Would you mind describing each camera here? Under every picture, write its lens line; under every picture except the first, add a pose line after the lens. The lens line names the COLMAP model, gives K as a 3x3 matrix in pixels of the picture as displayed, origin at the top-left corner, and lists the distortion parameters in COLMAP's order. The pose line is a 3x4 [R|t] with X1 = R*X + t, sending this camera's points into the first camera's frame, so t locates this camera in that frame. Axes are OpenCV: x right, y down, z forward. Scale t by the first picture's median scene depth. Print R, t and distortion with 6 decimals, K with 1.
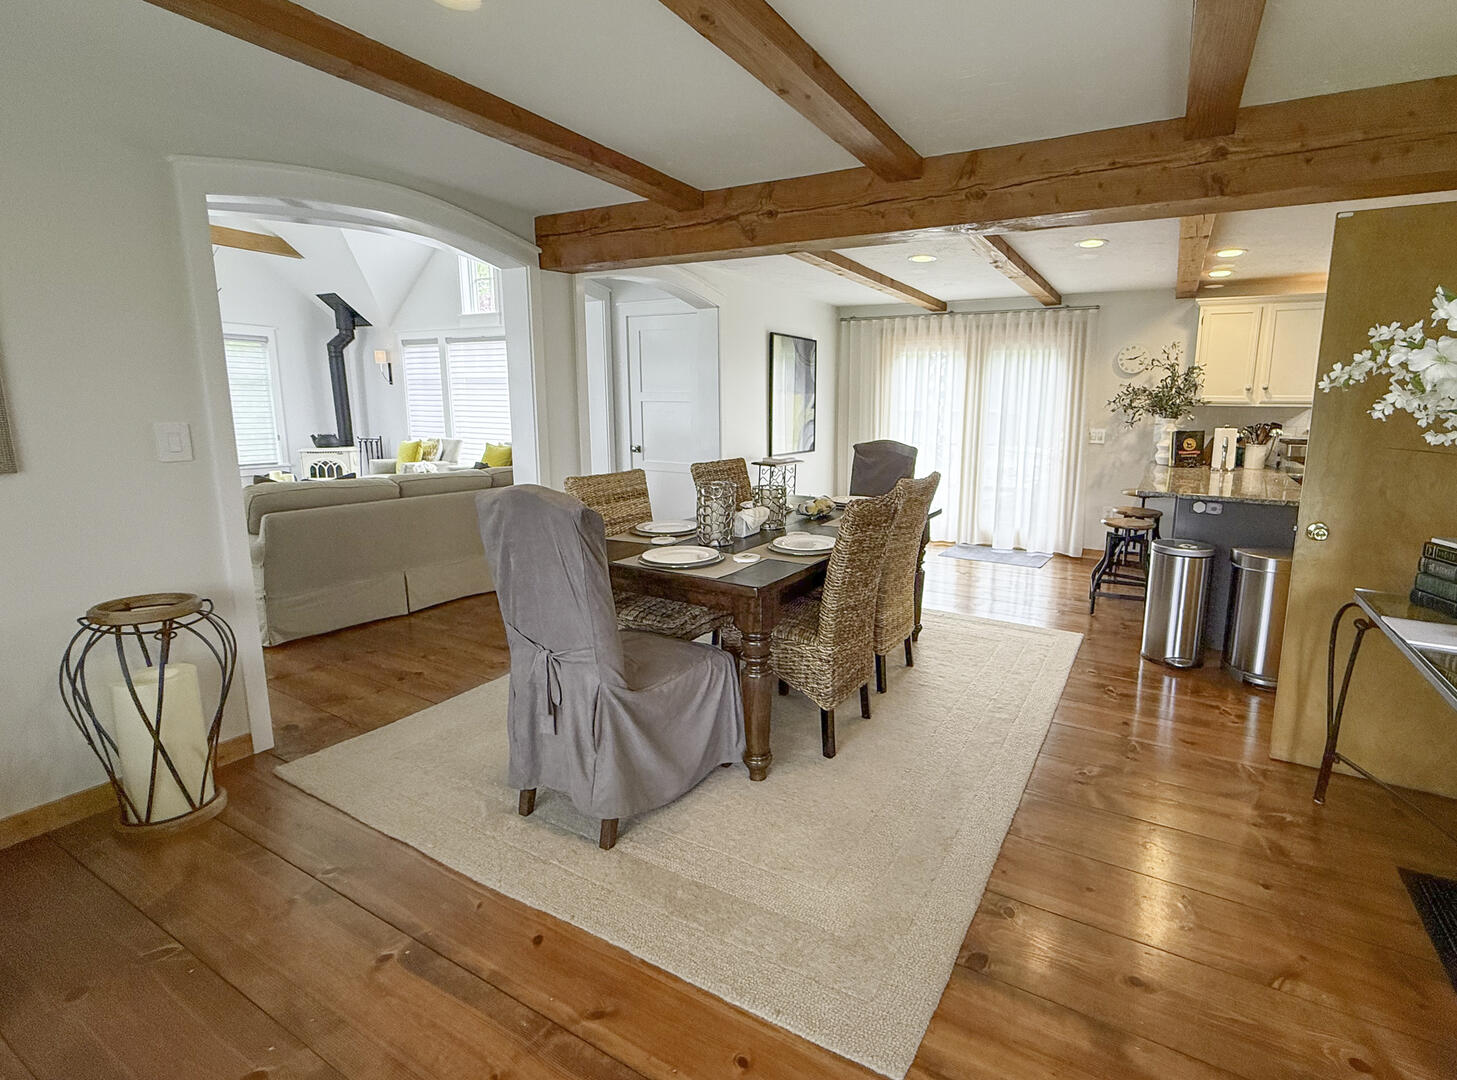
lens RADIAL K [[680.6, 0, 809.3], [0, 680.6, 510.7], [0, 0, 1]] dist [-0.017636, -0.000052]
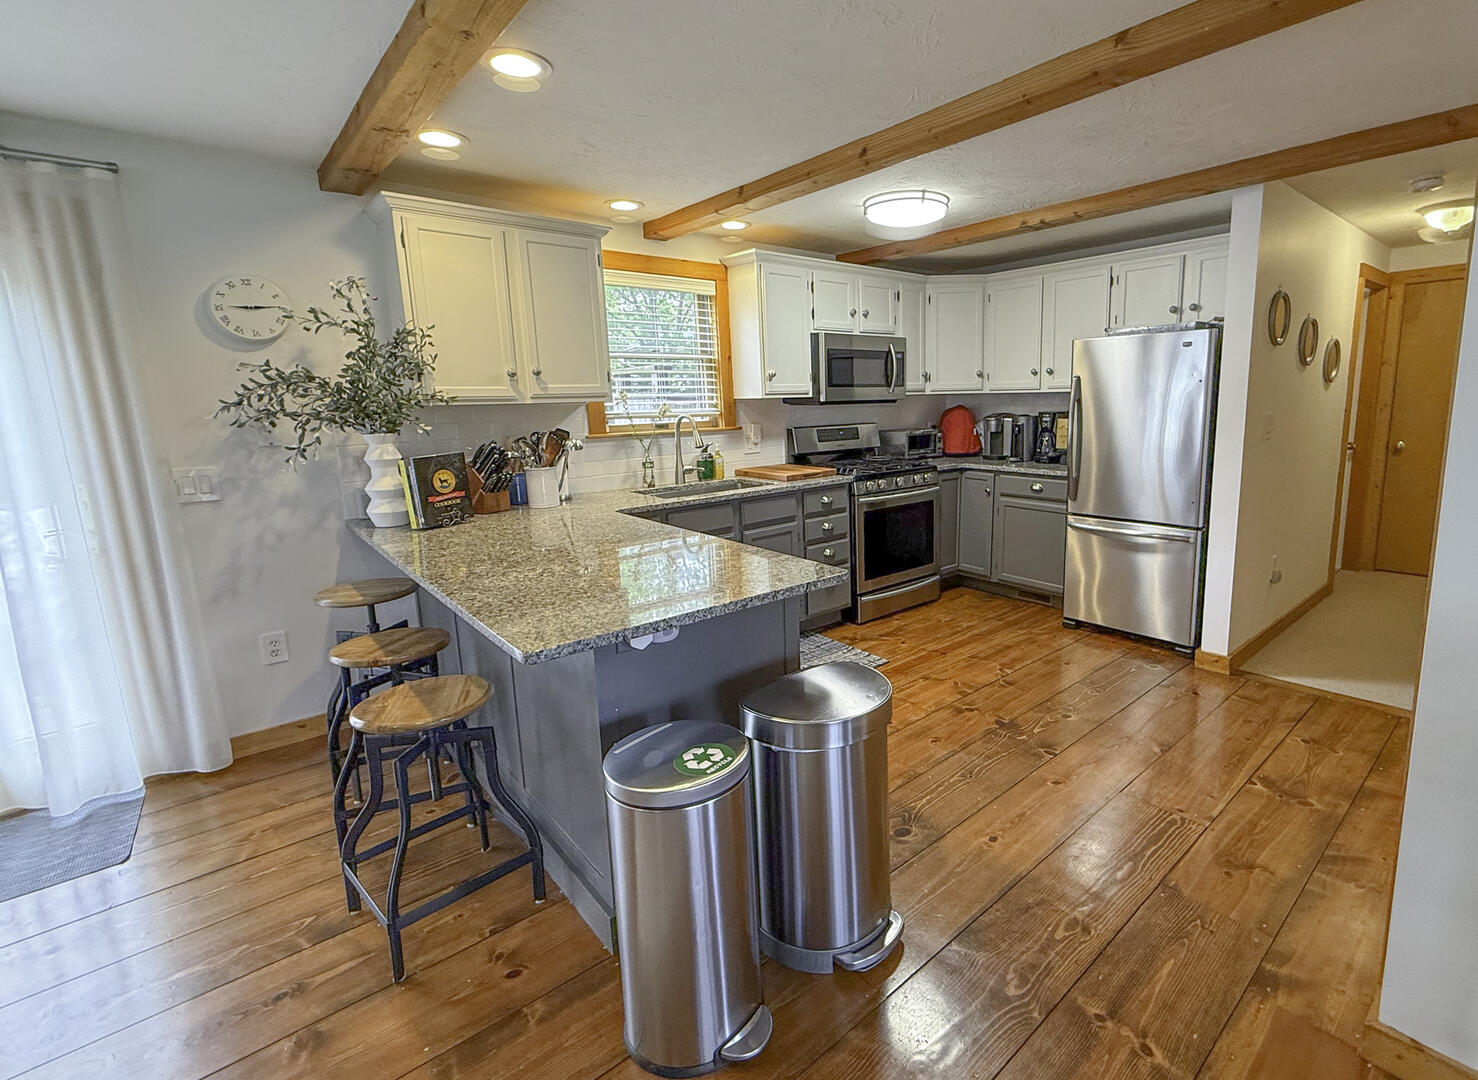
lens RADIAL K [[692.6, 0, 847.9], [0, 692.6, 517.4], [0, 0, 1]] dist [-0.000505, 0.000551]
pose [[0.335522, -0.179321, 0.924807, 0.161063], [0.177216, 0.976202, 0.124992, -0.076293], [-0.925213, 0.121953, 0.359316, 0.489801]]
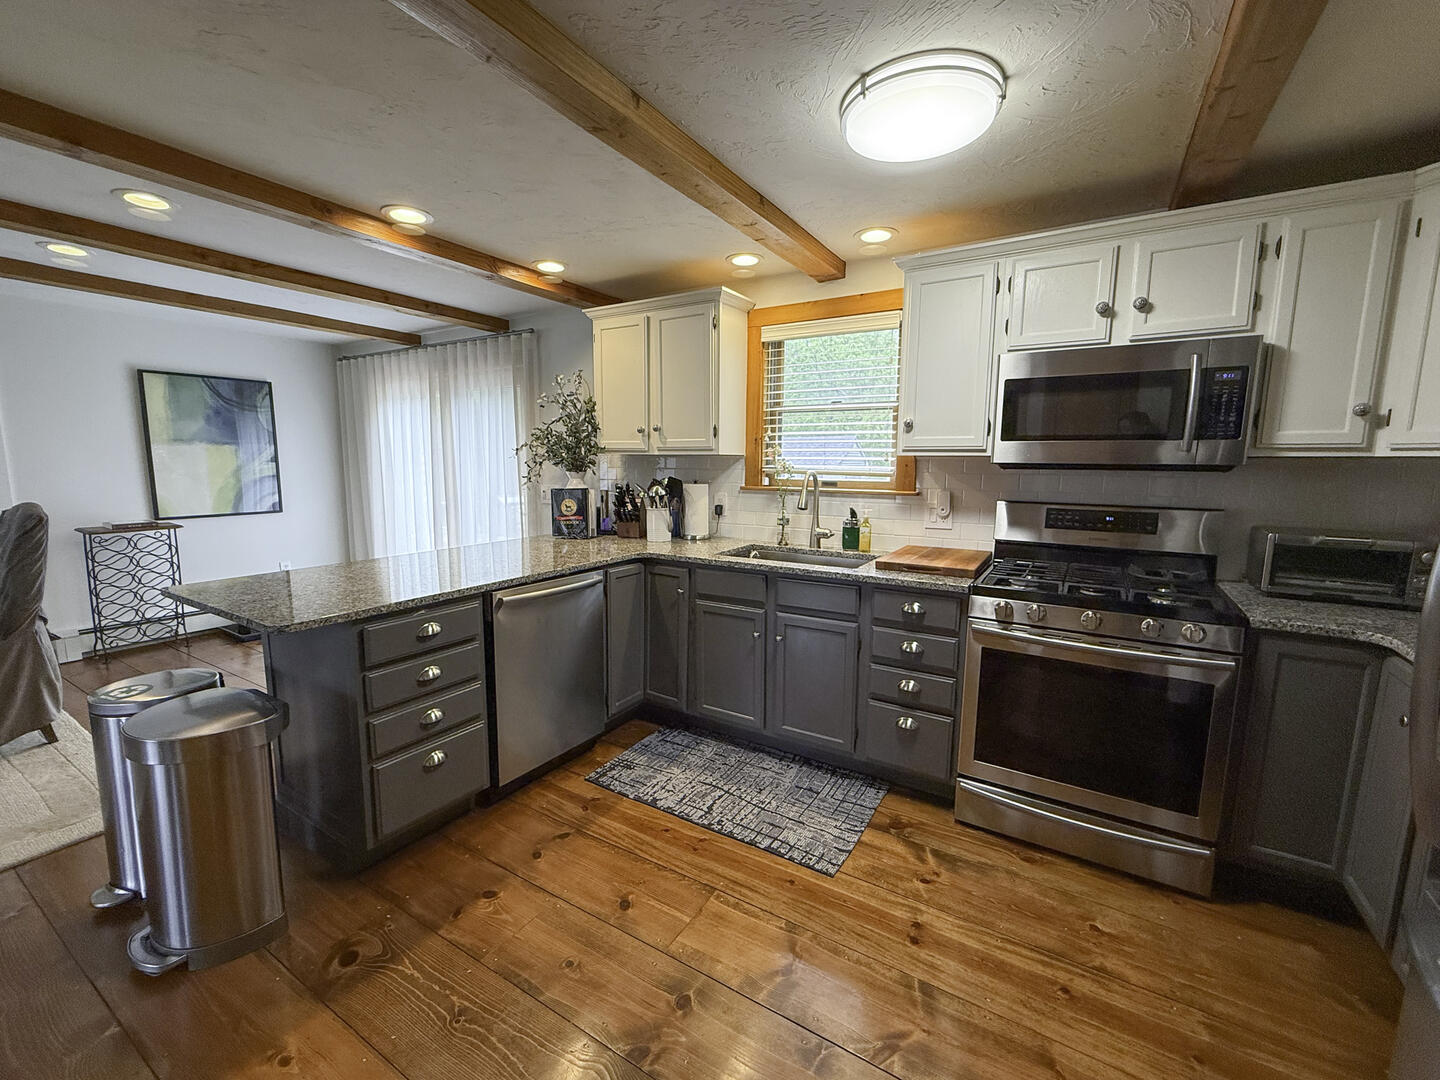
lens RADIAL K [[600.6, 0, 720.0], [0, 600.6, 540.0], [0, 0, 1]] dist [-0.001228, 0.000064]
pose [[0.996743, 0.008315, -0.080214, 0.713796], [-0.010613, 0.999544, -0.028259, -0.042592], [0.079942, 0.029019, 0.996377, 0.340607]]
